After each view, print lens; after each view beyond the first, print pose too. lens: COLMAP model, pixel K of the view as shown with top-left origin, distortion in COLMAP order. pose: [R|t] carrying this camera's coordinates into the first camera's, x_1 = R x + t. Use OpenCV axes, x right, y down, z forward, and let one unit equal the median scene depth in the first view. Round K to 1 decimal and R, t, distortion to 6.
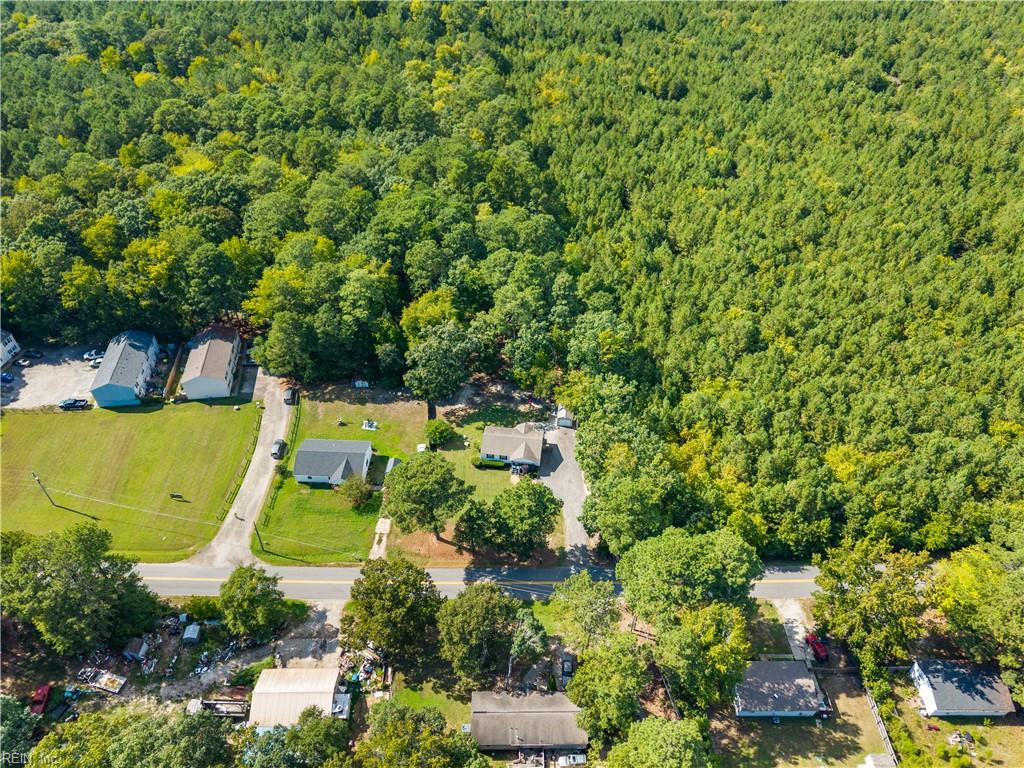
lens RADIAL K [[692.9, 0, 512.2], [0, 692.9, 400.2], [0, 0, 1]] dist [0.002257, -0.002853]
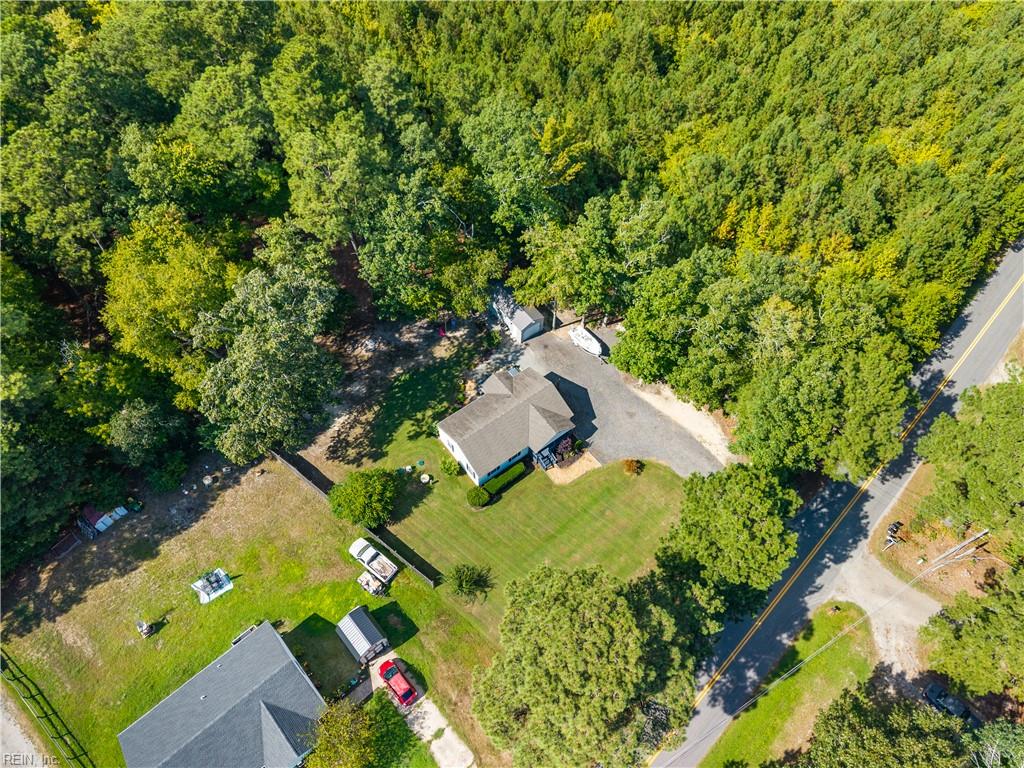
lens RADIAL K [[692.9, 0, 512.2], [0, 692.9, 400.2], [0, 0, 1]] dist [0.002257, -0.002853]
pose [[0.712040, -0.590534, 0.379828, -0.171081], [0.475502, 0.803587, 0.357975, -0.123734], [-0.516621, -0.074283, 0.852986, 0.549825]]
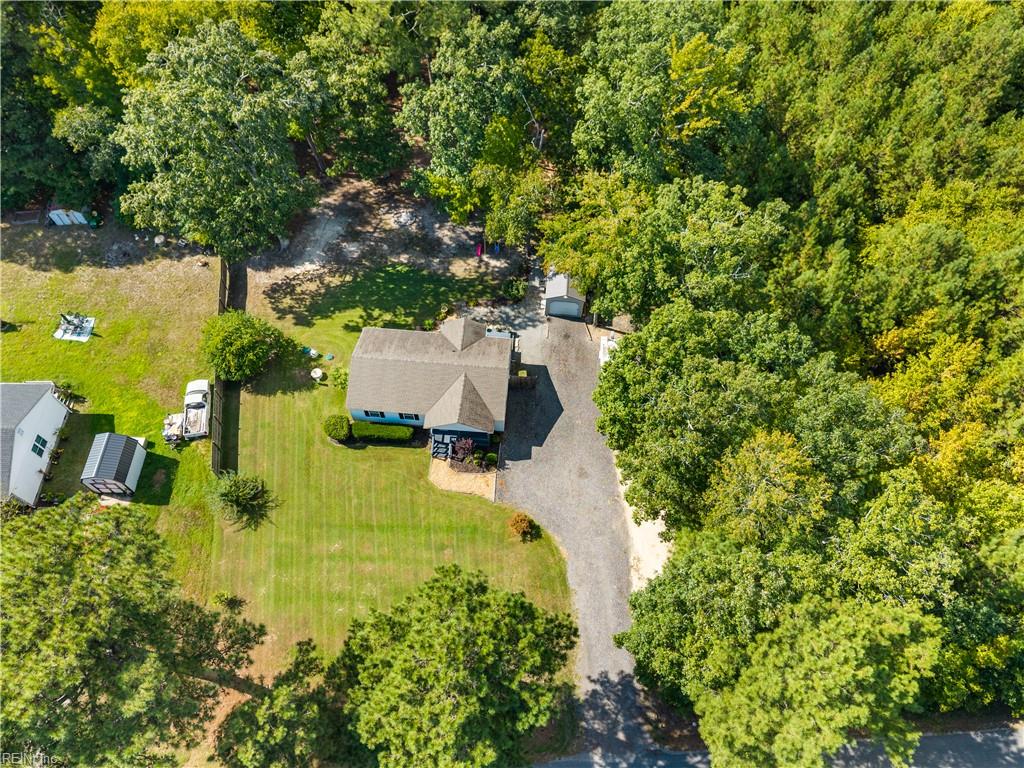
lens RADIAL K [[692.9, 0, 512.2], [0, 692.9, 400.2], [0, 0, 1]] dist [0.002257, -0.002853]
pose [[0.999141, -0.032939, 0.025141, 0.033924], [0.024375, 0.957850, 0.286234, -0.031993], [-0.033510, -0.285376, 0.957830, 0.604975]]
